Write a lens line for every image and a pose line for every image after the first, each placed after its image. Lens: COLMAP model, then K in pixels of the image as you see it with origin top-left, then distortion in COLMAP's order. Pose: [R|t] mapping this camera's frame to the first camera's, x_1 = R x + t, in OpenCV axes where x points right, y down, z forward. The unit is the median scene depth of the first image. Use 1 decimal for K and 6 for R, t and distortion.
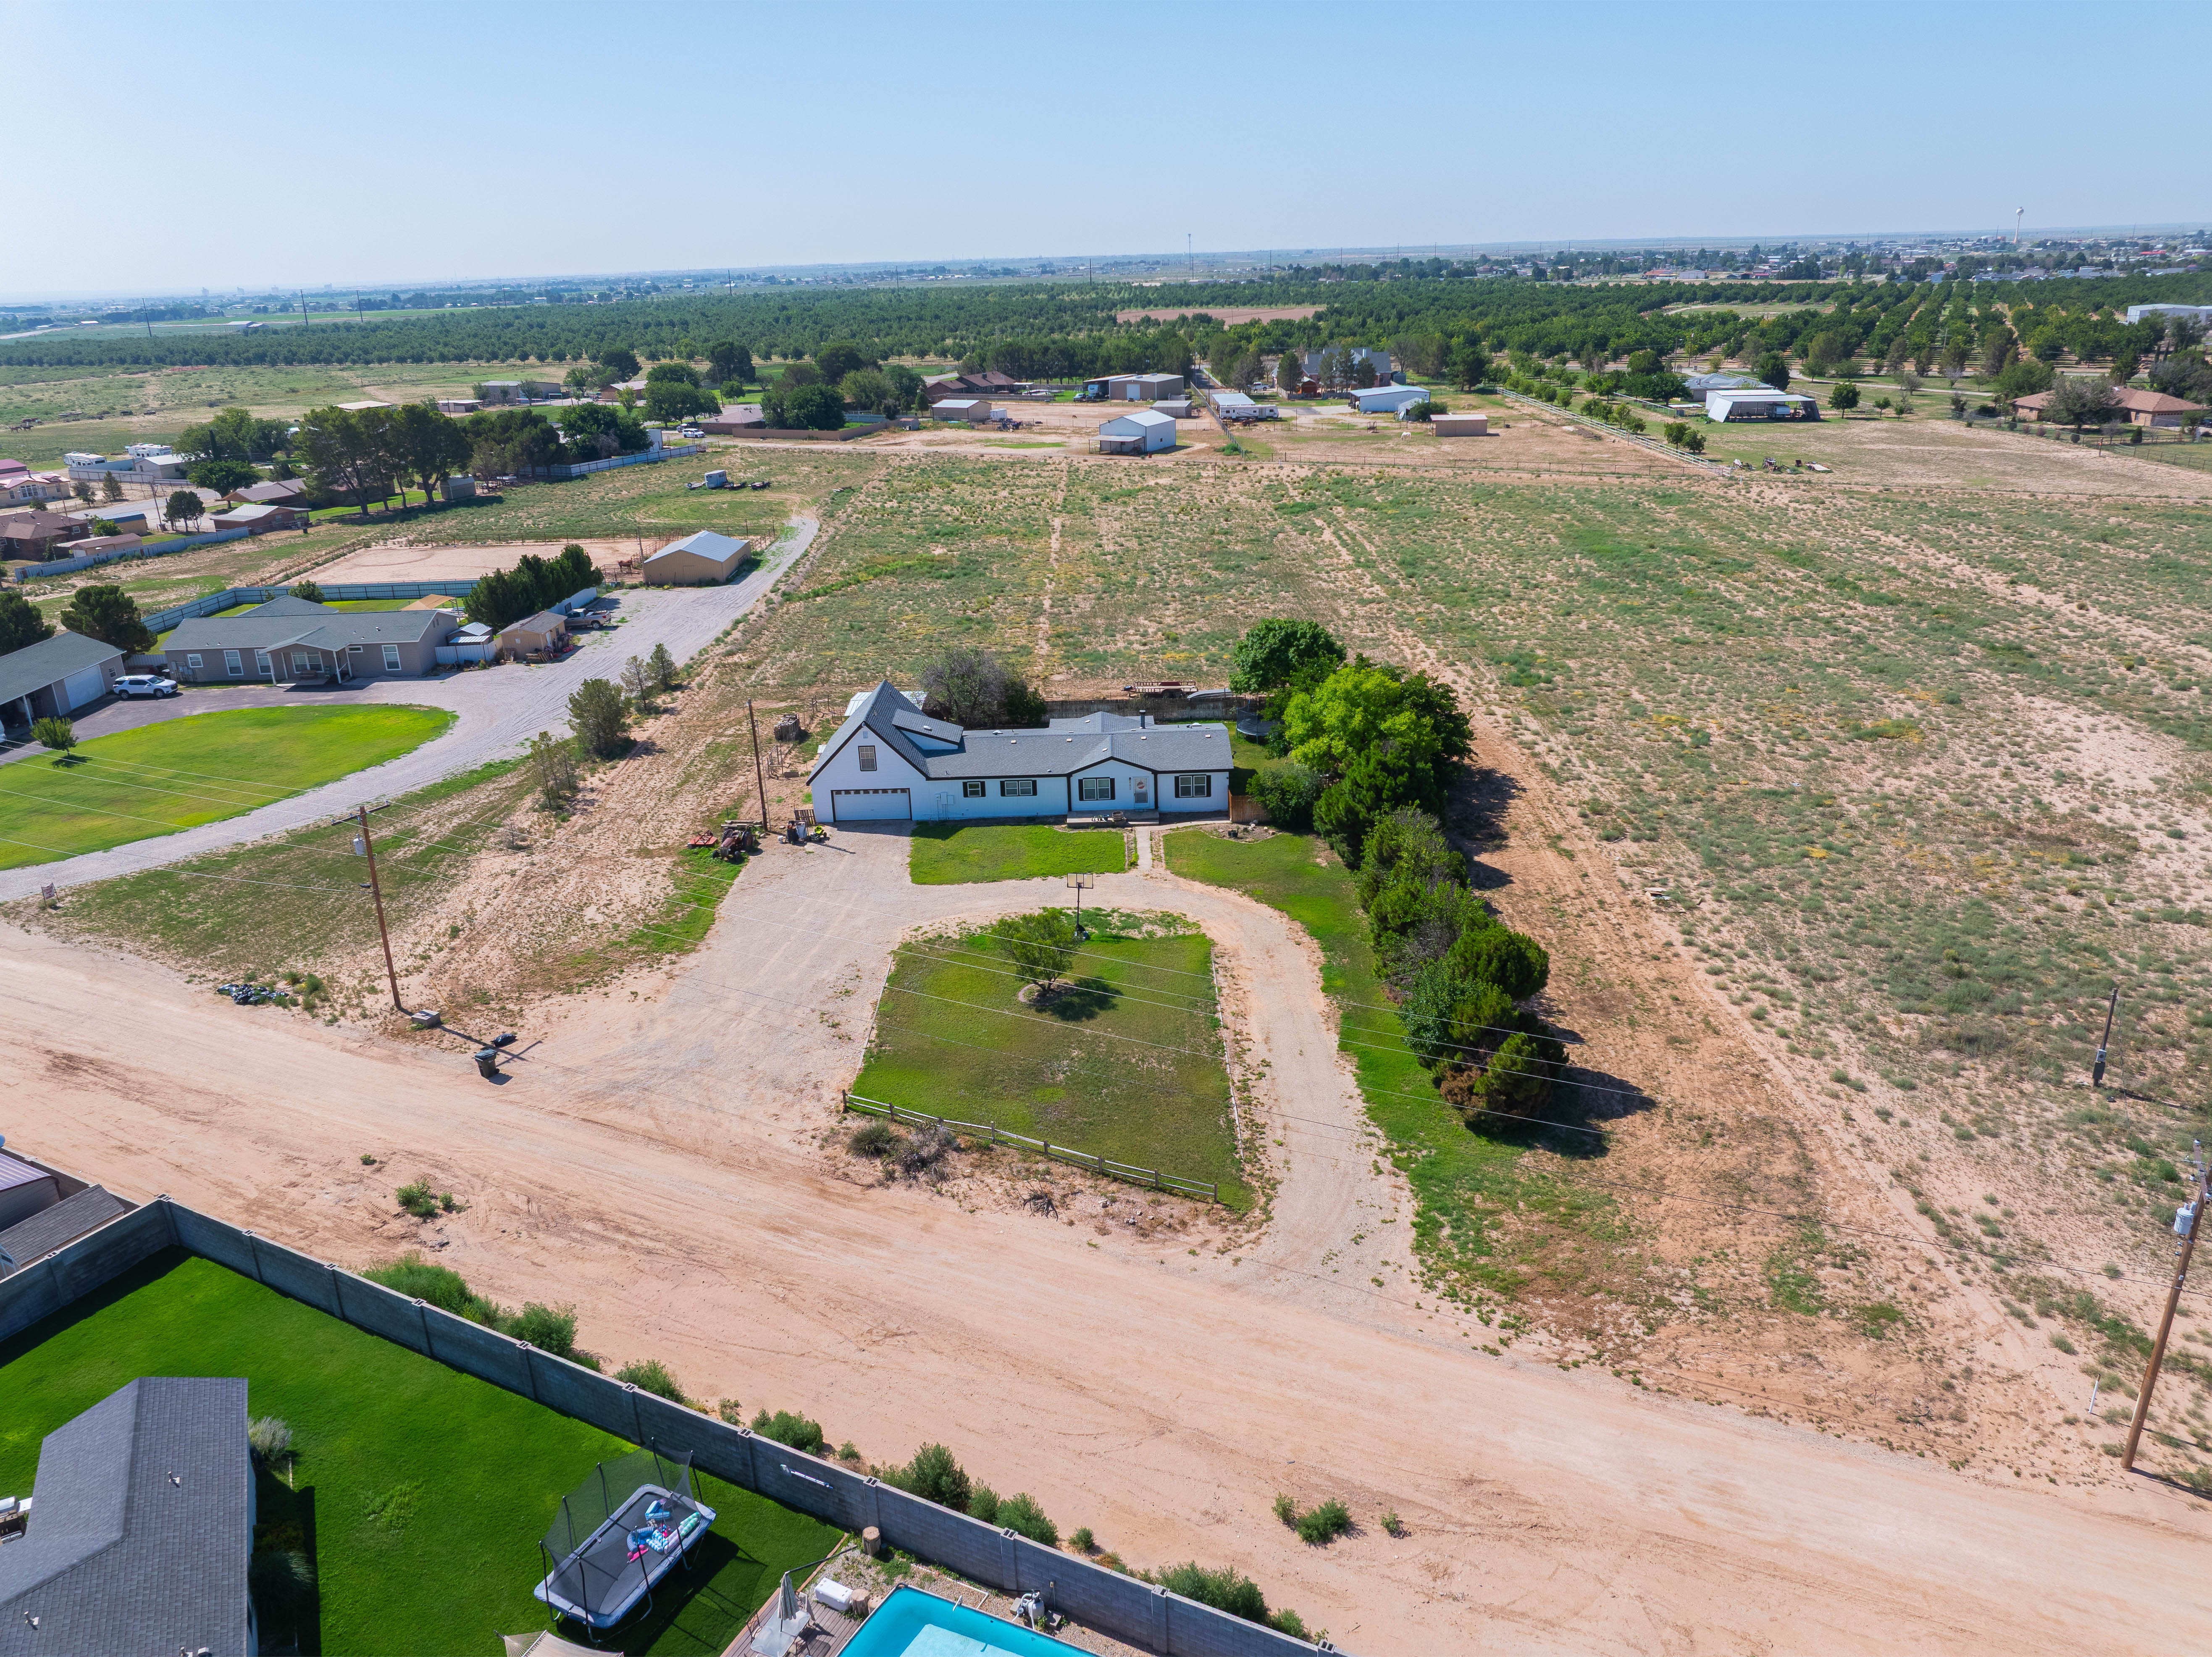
lens RADIAL K [[1555.0, 0, 1111.6], [0, 1555.0, 829.8], [0, 0, 1]] dist [-0.044884, 0.012896]
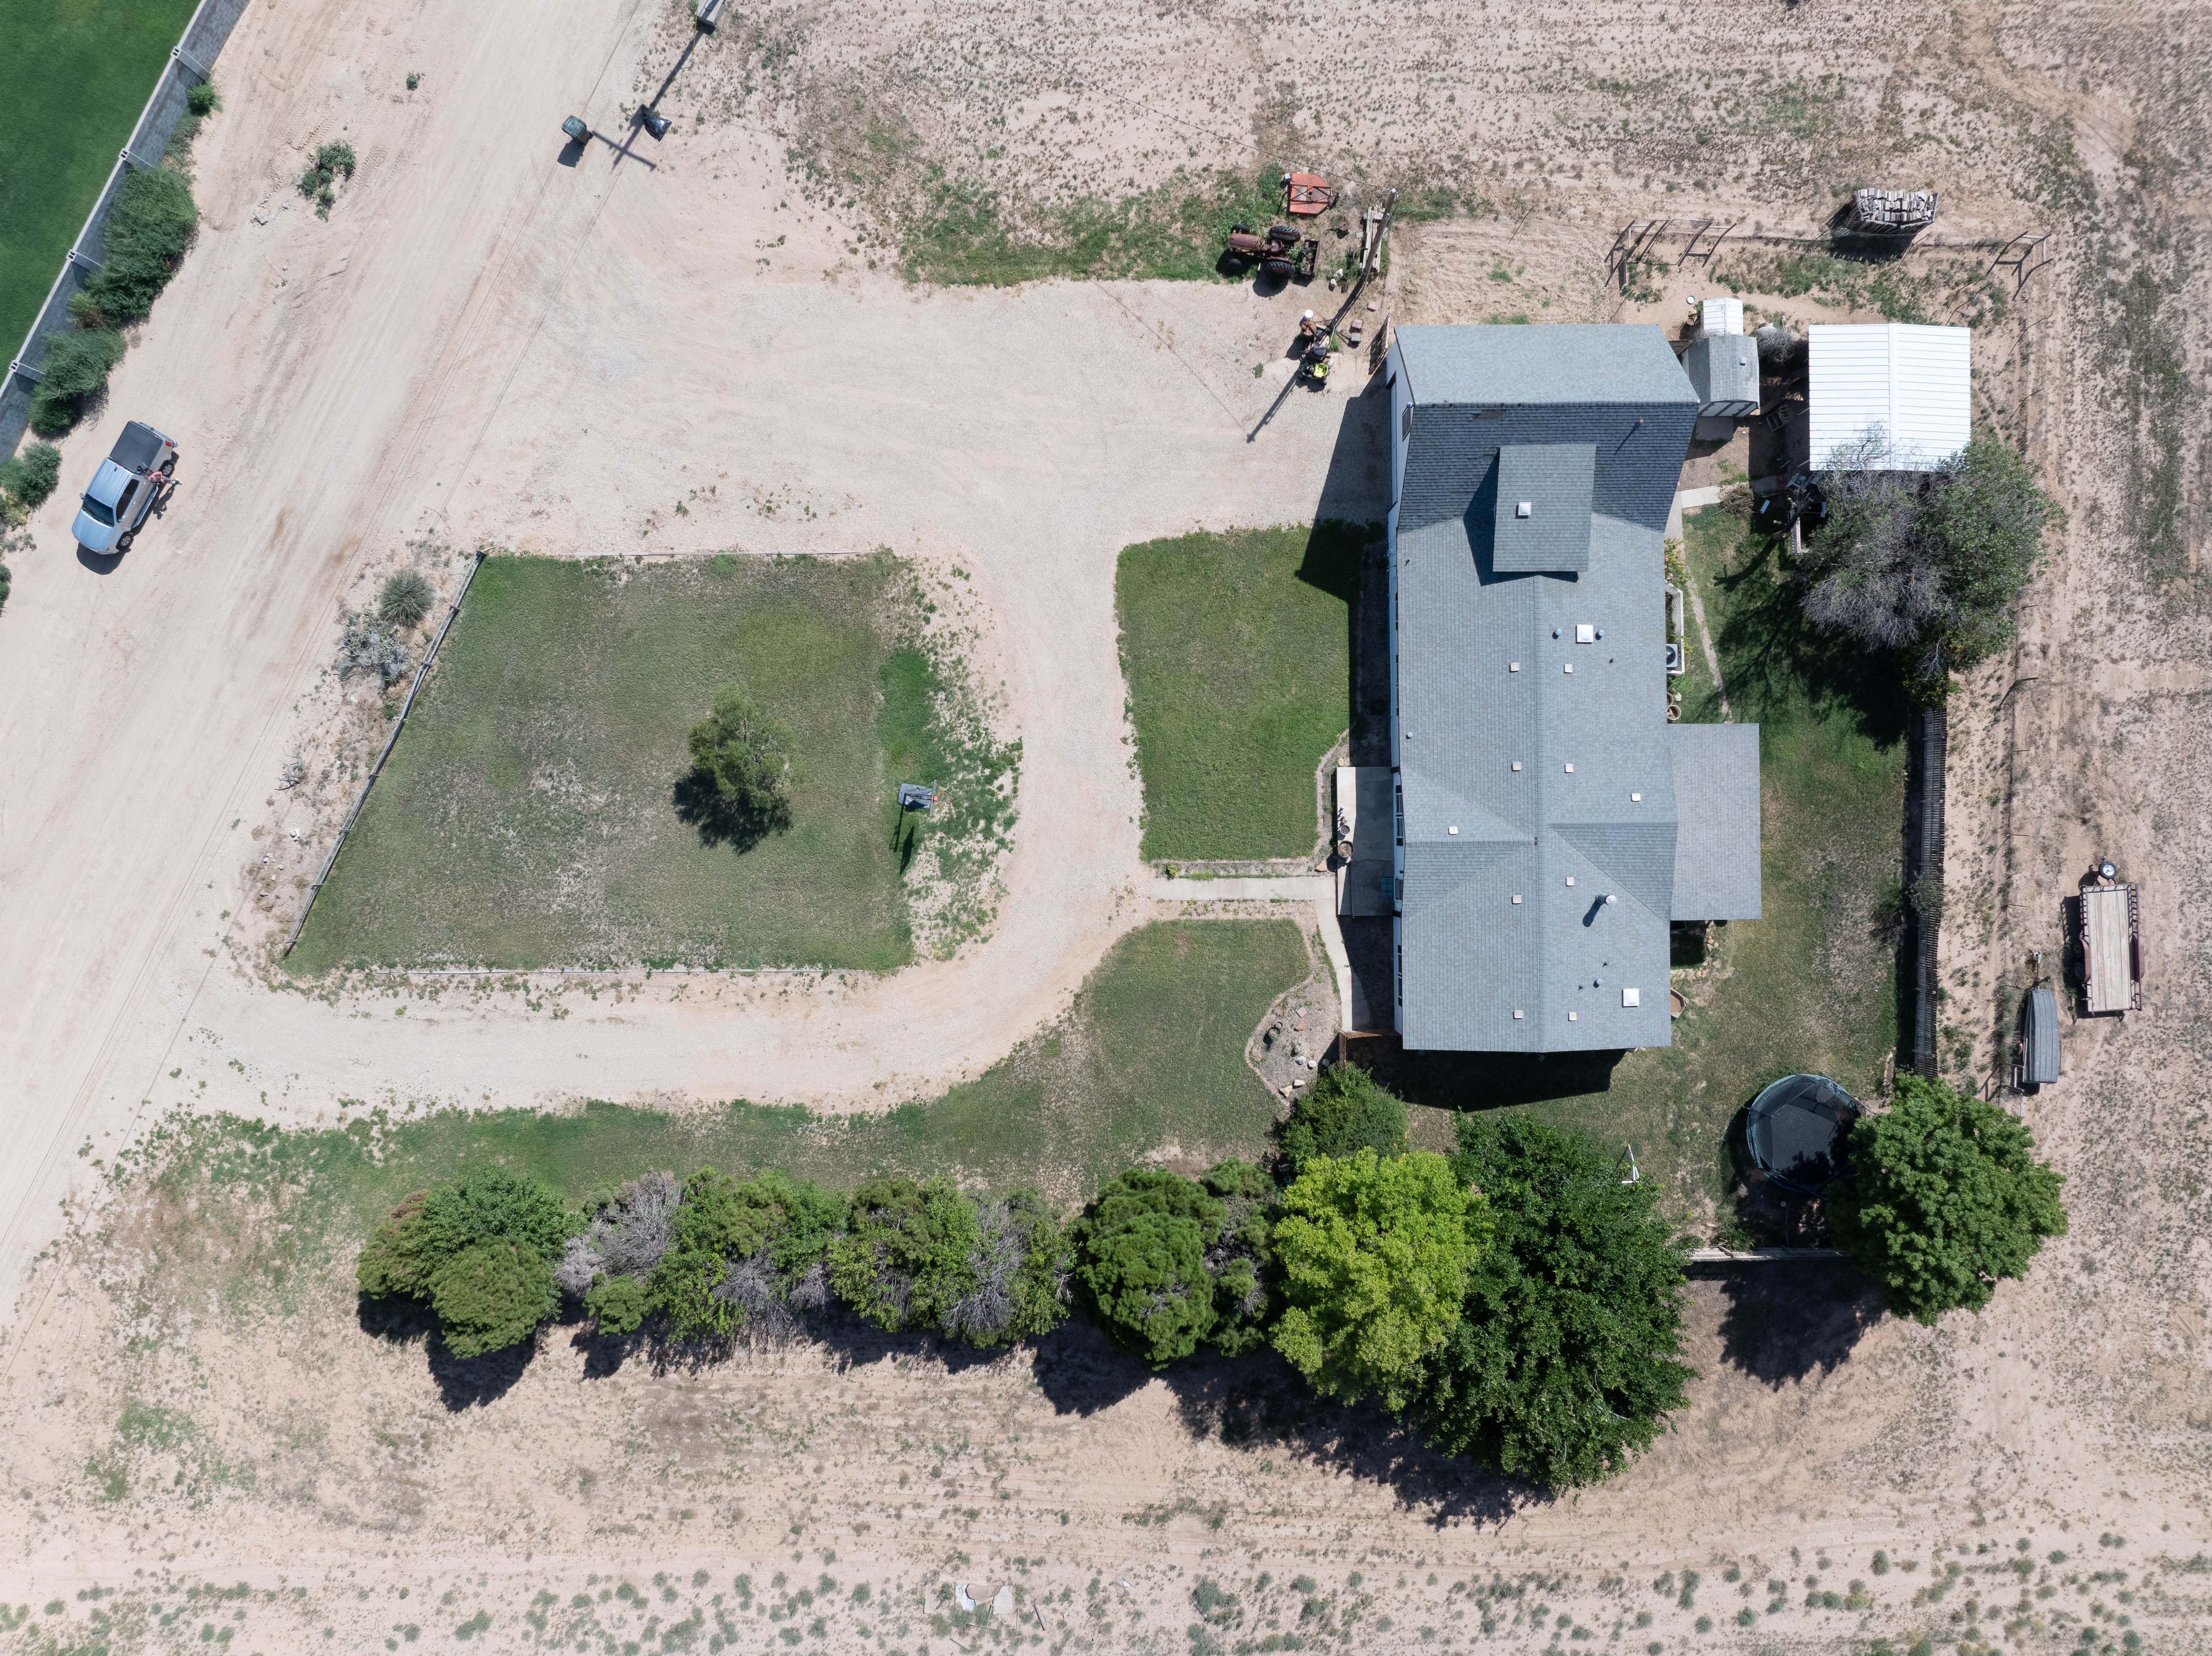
lens RADIAL K [[1554.6, 0, 1109.3], [0, 1554.6, 808.9], [0, 0, 1]] dist [-0.044884, 0.012896]
pose [[0.001969, 0.999807, 0.019535, -0.031396], [-0.343469, -0.017670, 0.938998, -0.706435], [0.939162, -0.008558, 0.343368, 0.886490]]
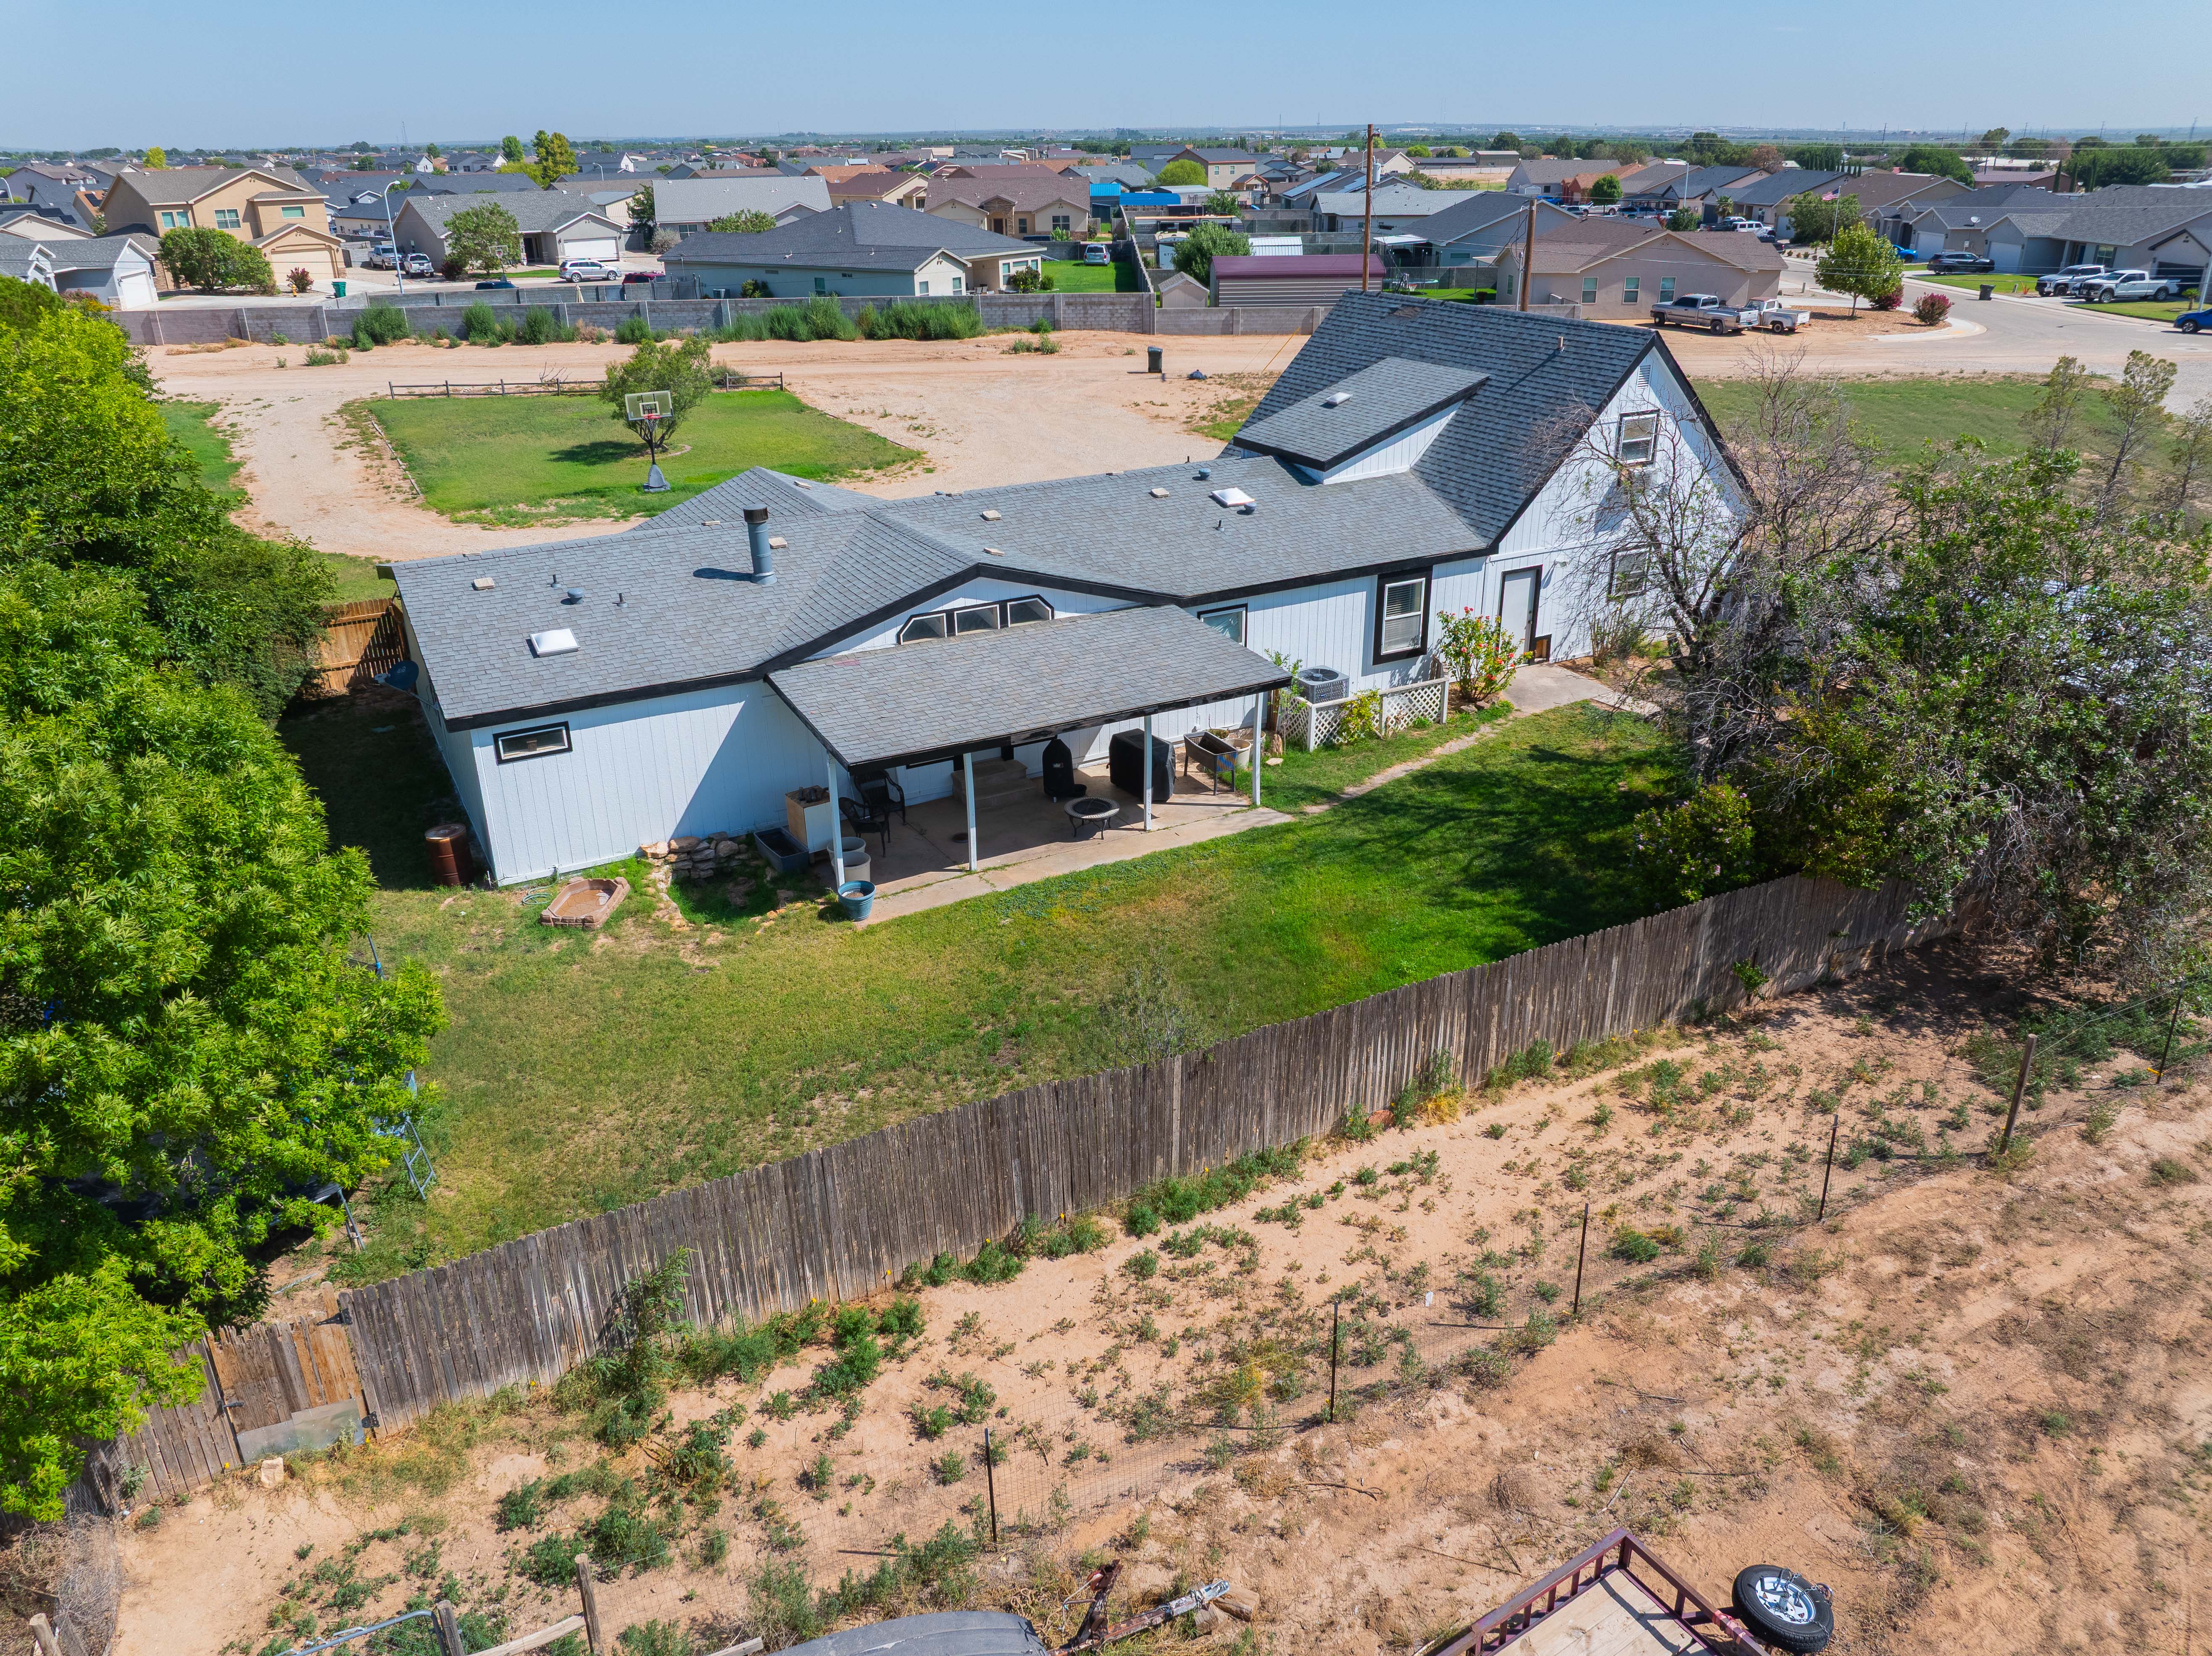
lens RADIAL K [[1554.6, 0, 1110.1], [0, 1554.6, 824.6], [0, 0, 1]] dist [-0.044884, 0.012896]
pose [[-0.878684, 0.226406, -0.420303, 0.115476], [-0.137323, 0.723319, 0.676721, -0.291409], [0.457227, 0.652341, -0.604478, 1.641477]]
